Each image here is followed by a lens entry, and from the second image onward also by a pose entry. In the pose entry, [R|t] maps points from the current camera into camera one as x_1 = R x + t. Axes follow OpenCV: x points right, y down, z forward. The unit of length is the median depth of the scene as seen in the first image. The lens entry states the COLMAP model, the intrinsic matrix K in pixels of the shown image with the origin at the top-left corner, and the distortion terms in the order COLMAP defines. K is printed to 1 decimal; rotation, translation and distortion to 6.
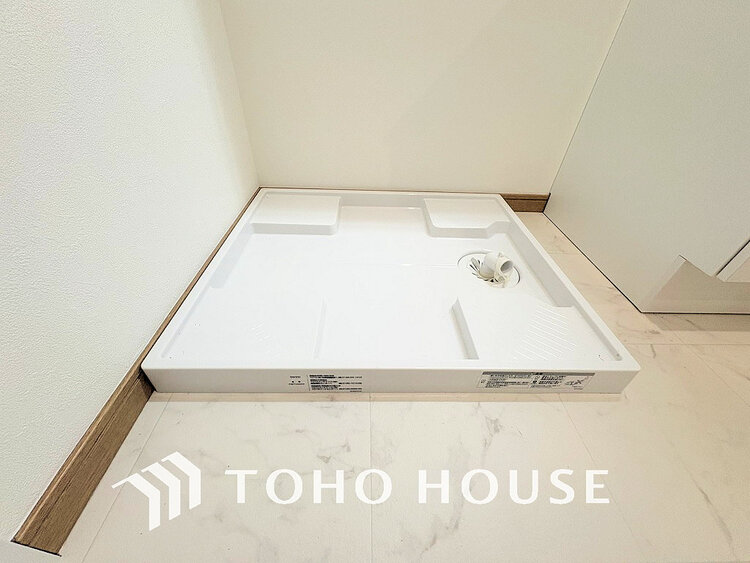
lens RADIAL K [[300.8, 0, 375.0], [0, 300.8, 281.5], [0, 0, 1]] dist [-0.001359, -0.000120]
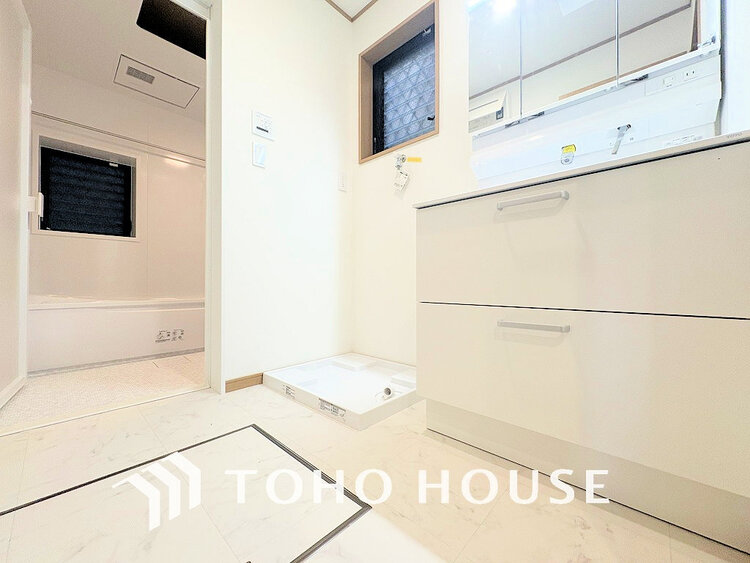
lens RADIAL K [[300.8, 0, 375.0], [0, 300.8, 281.5], [0, 0, 1]] dist [-0.001359, -0.000120]
pose [[0.715059, -0.042134, -0.697794, 2.641553], [-0.424632, 0.766751, -0.481436, 0.574053], [0.555319, 0.640561, 0.530380, -0.862376]]
